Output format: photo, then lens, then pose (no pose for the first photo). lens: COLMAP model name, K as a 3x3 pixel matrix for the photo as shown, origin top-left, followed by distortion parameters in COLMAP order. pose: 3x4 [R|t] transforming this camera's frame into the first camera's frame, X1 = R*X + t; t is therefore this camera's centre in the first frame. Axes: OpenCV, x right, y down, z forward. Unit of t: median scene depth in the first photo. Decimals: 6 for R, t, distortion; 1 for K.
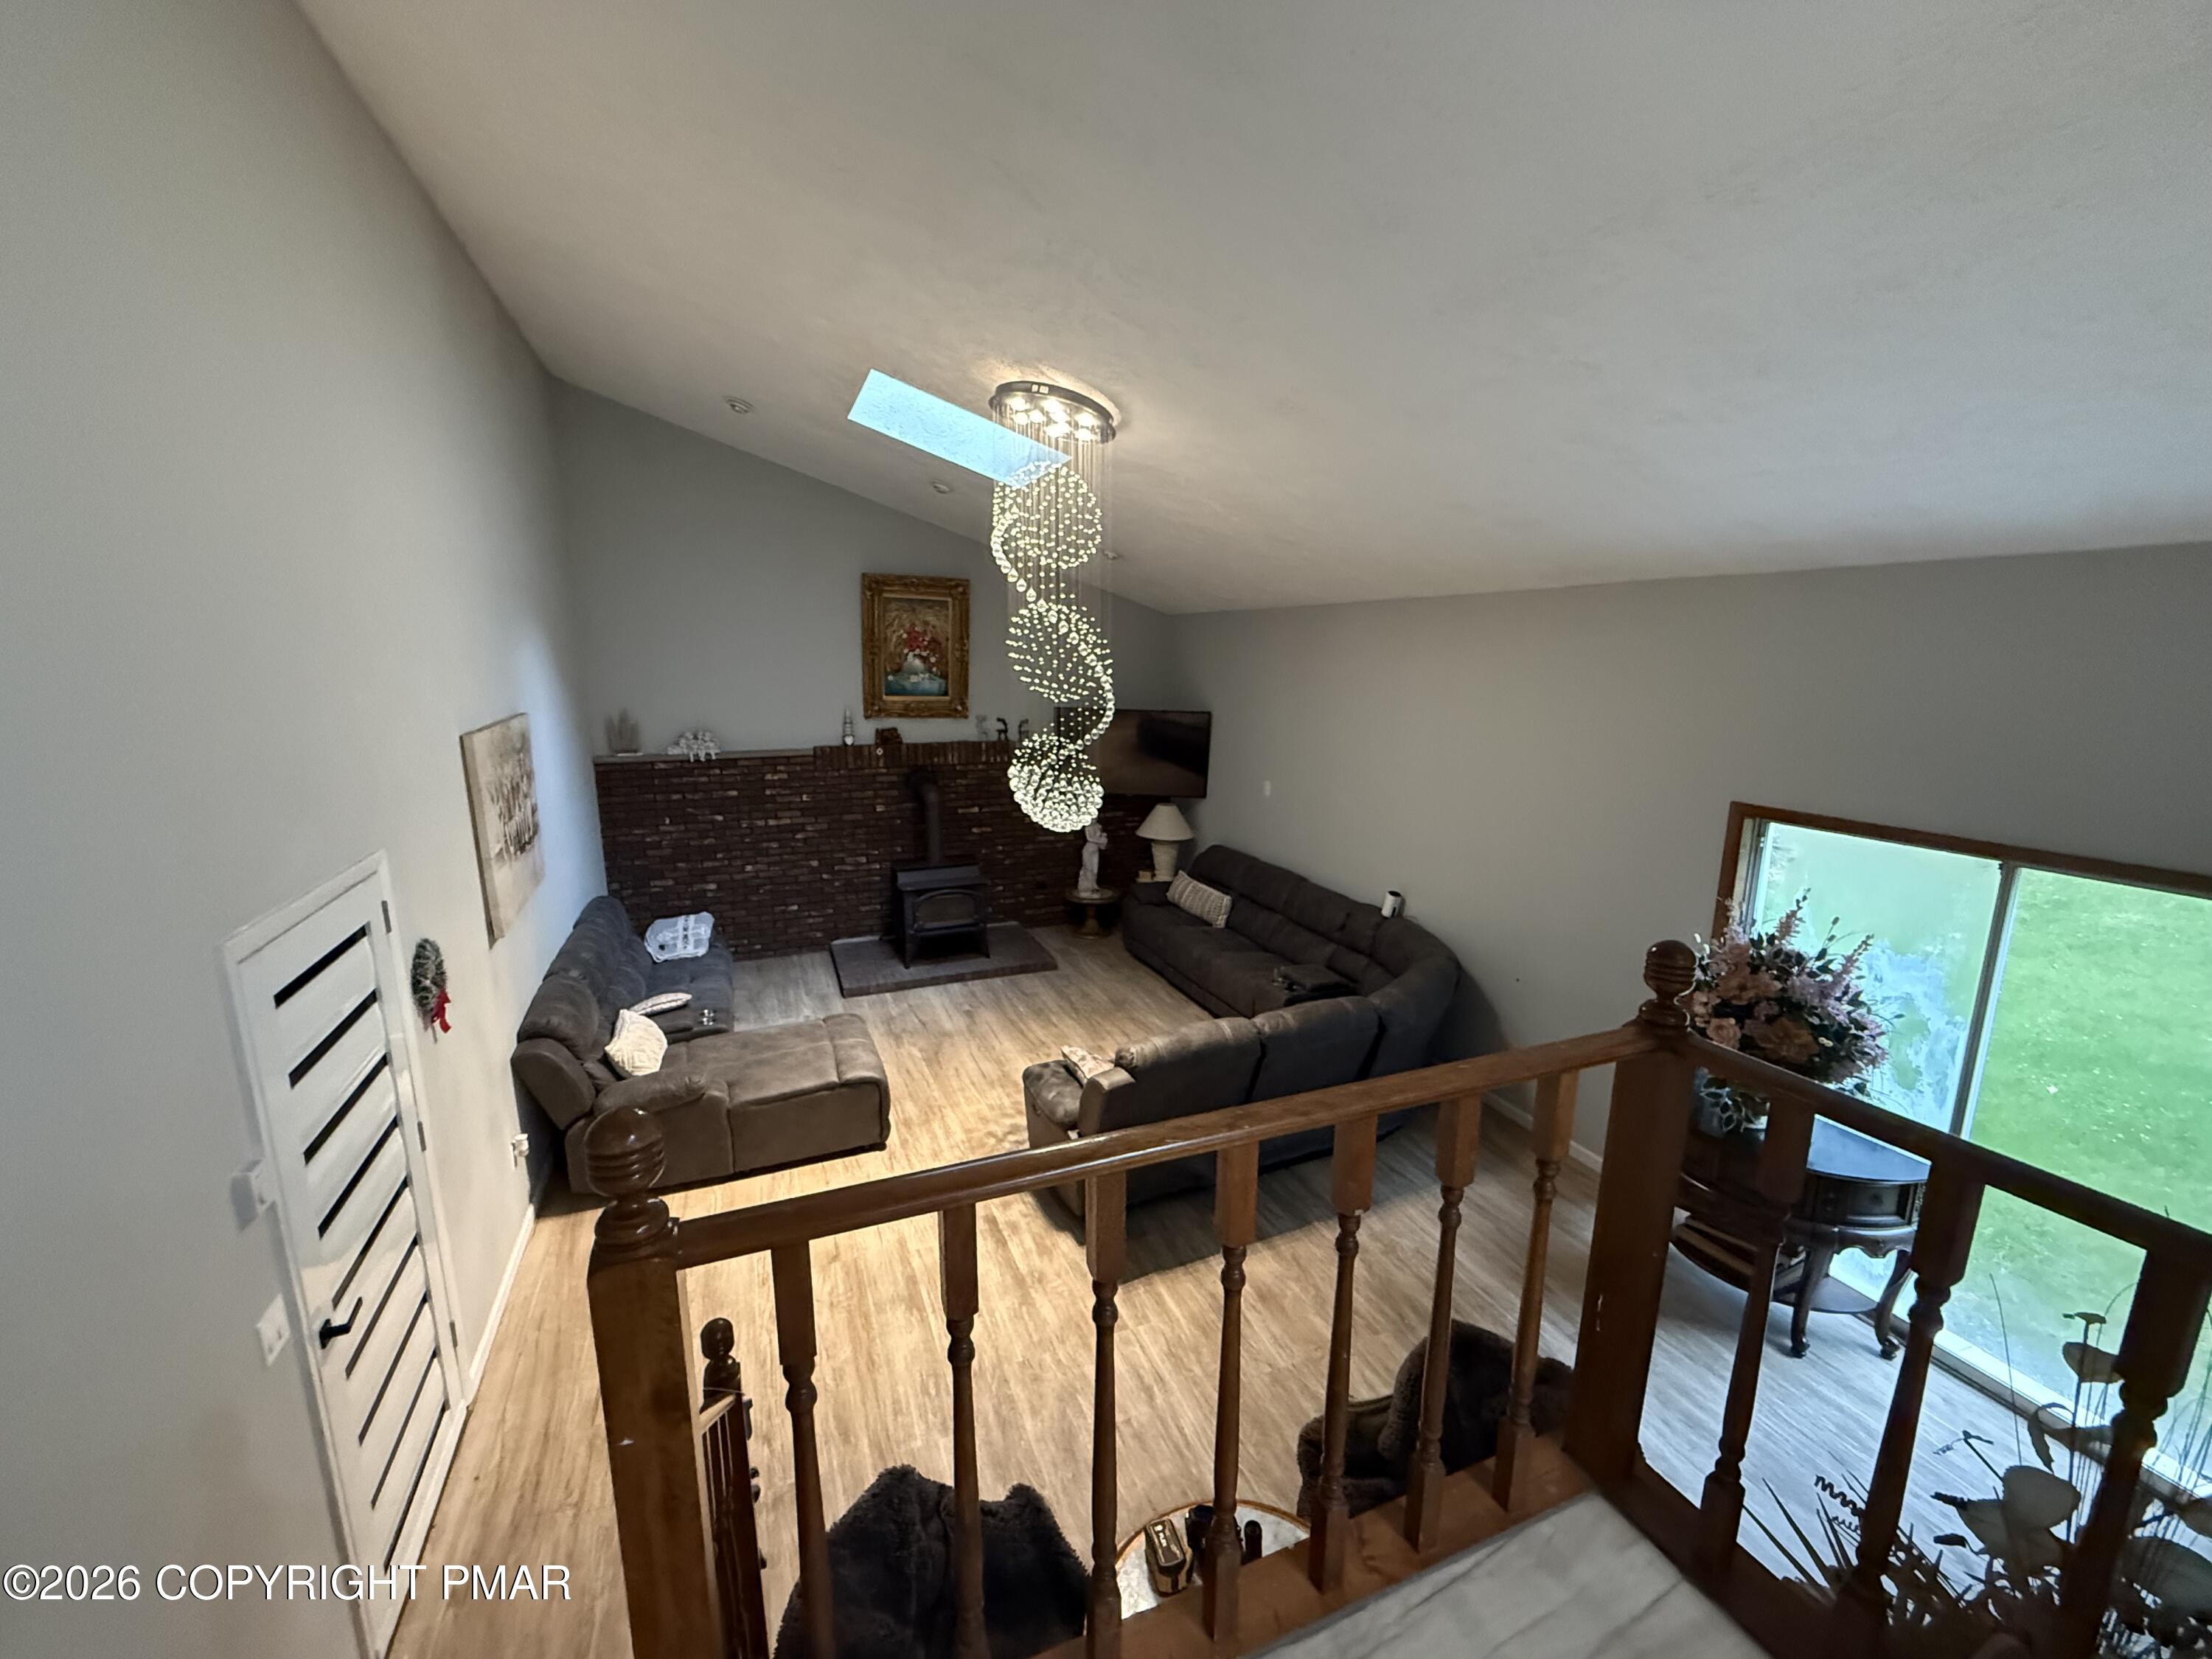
lens RADIAL K [[890.0, 0, 1085.7], [0, 890.0, 833.4], [0, 0, 1]] dist [0.001311, -0.000038]
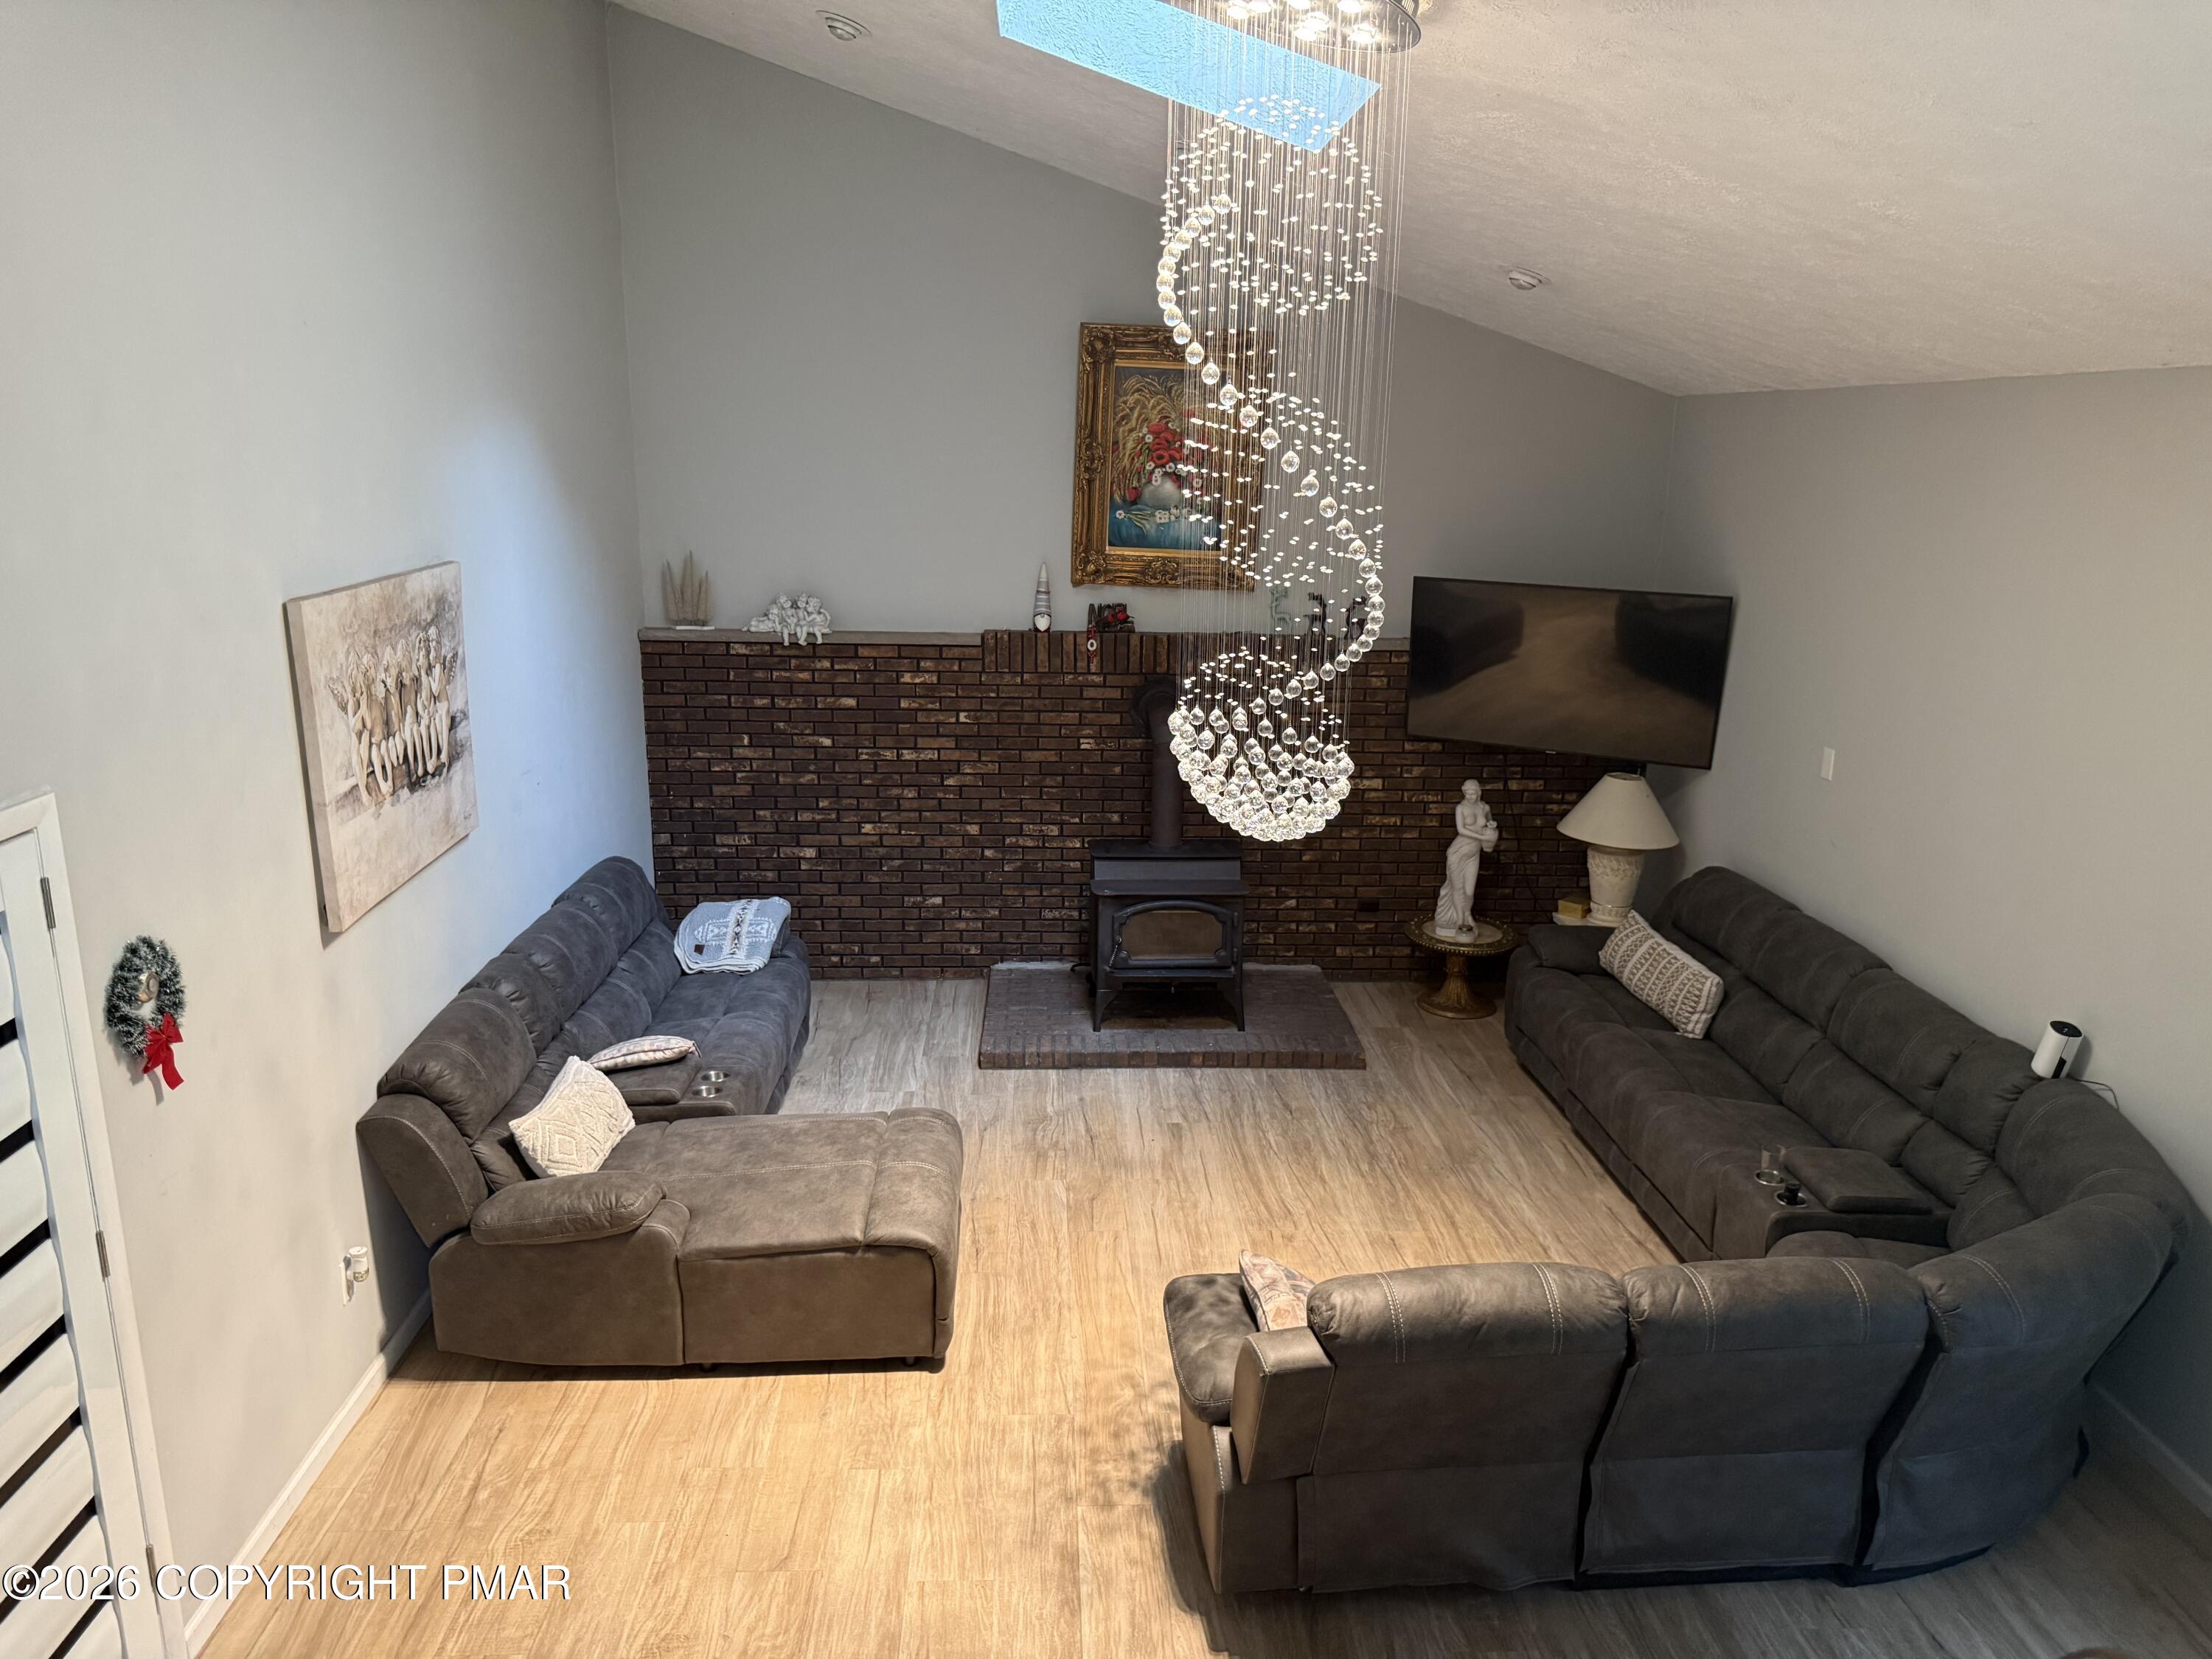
lens RADIAL K [[1505.7, 0, 1106.0], [0, 1505.7, 829.5], [0, 0, 1]] dist [0.142618, -0.256573]
pose [[0.946167, 0.092499, -0.310181, 0.114151], [-0.079588, 0.995361, 0.054054, -0.035502], [0.313742, -0.026458, 0.949140, 0.106477]]
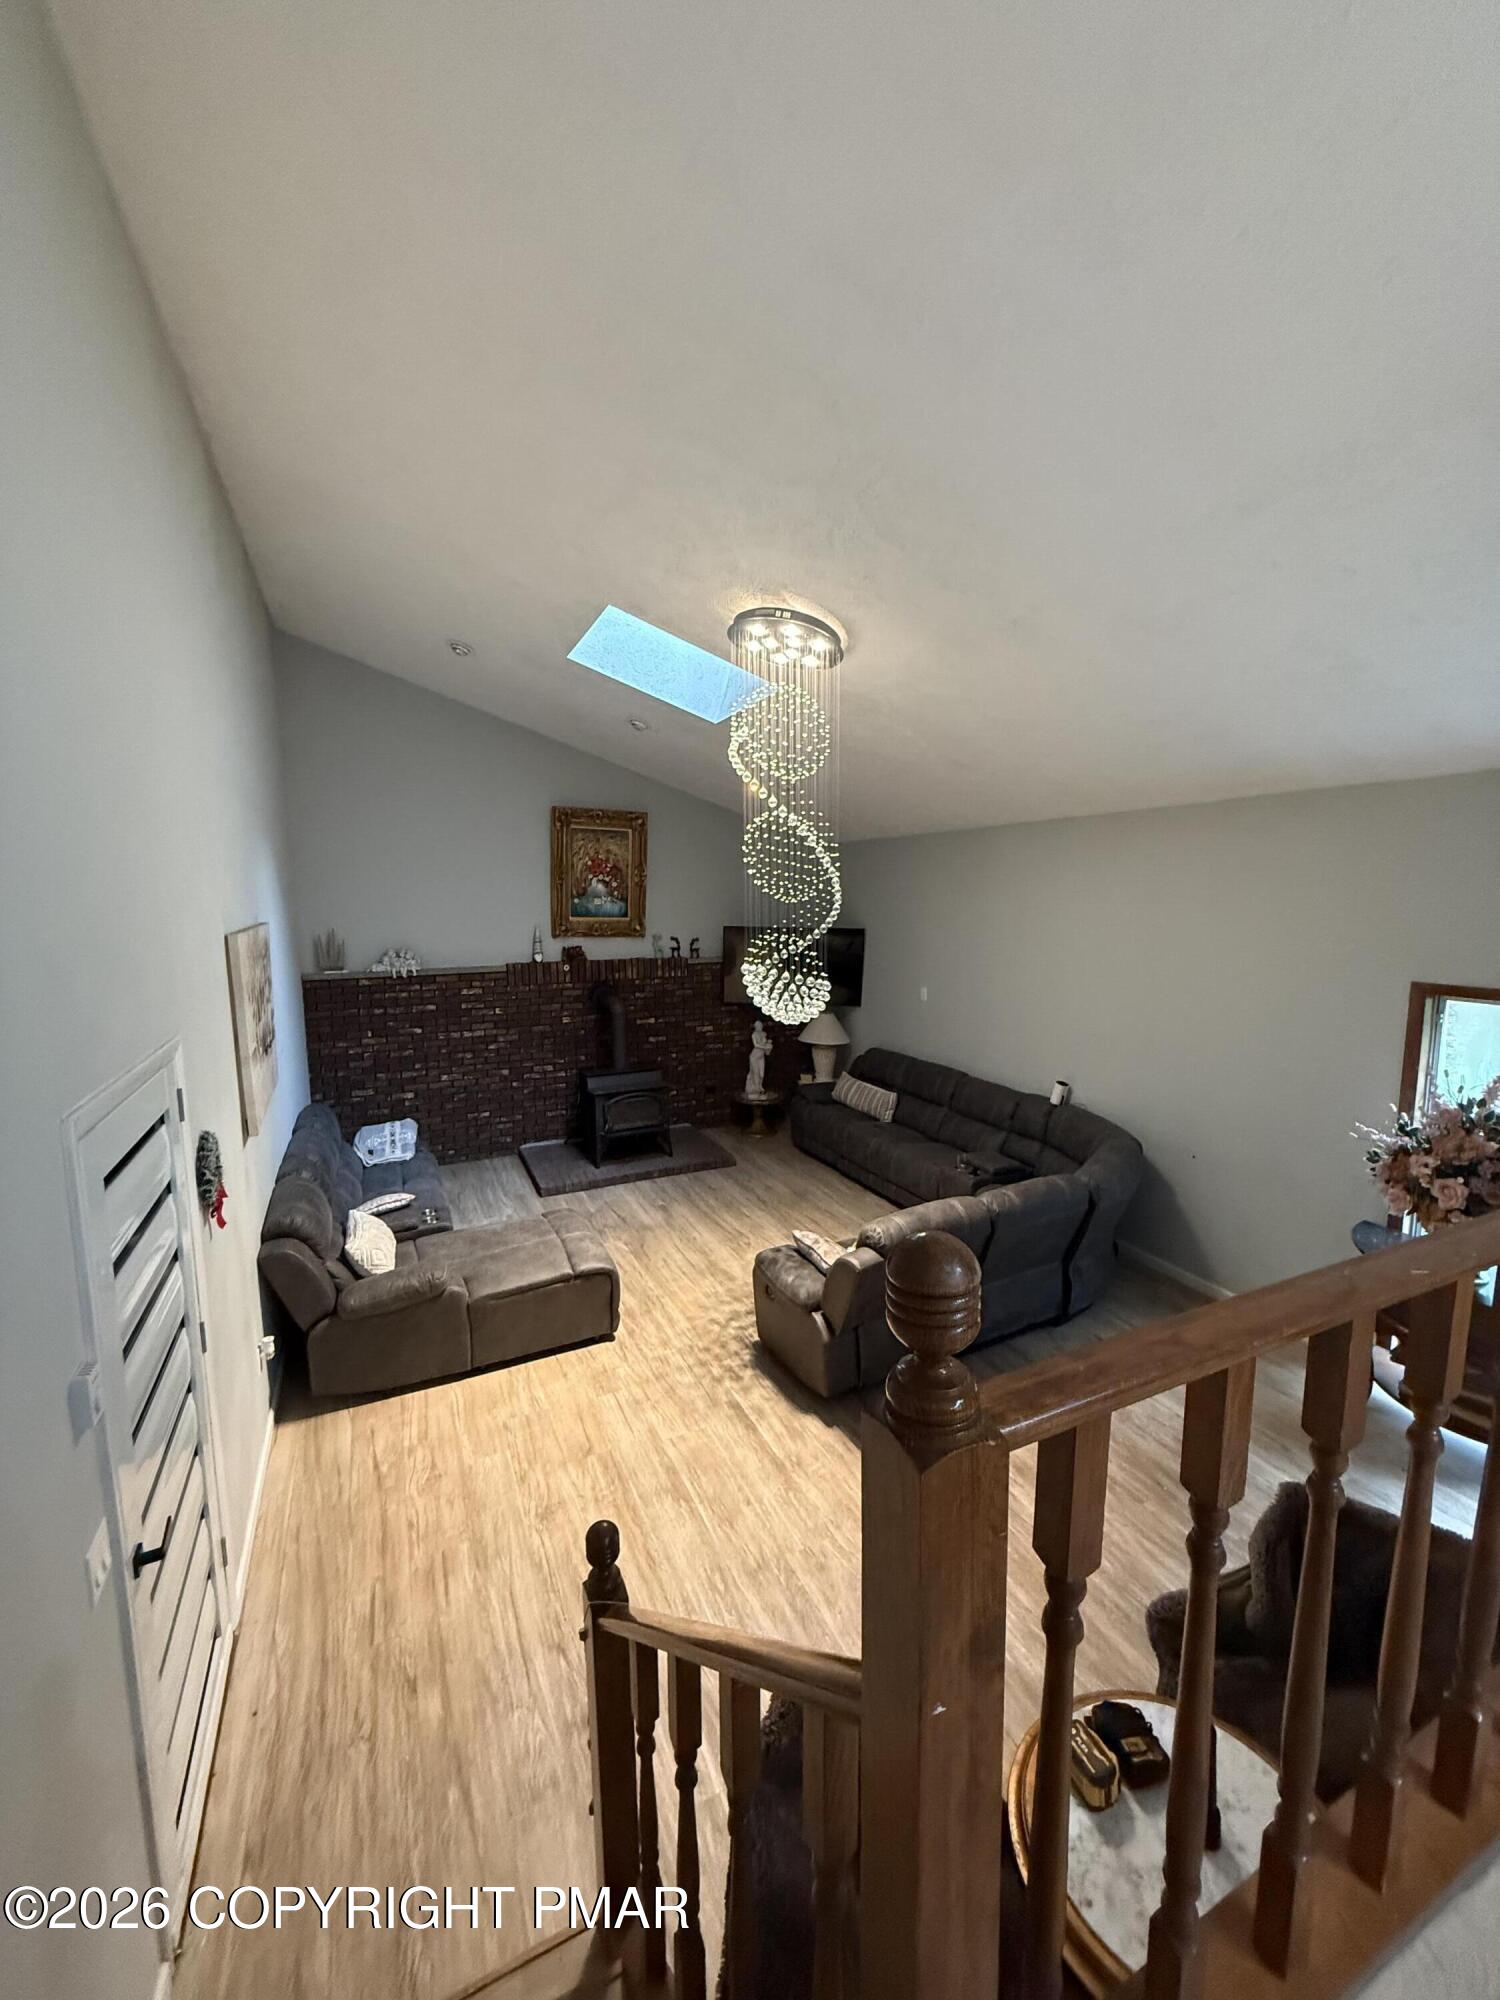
lens RADIAL K [[780.5, 0, 728.3], [0, 780.5, 997.4], [0, 0, 1]] dist [-0.000566, 0.000404]
pose [[0.998402, -0.015671, 0.054287, -0.111684], [0.019698, 0.997031, -0.074441, 0.024853], [-0.052959, 0.075392, 0.995747, 0.053950]]
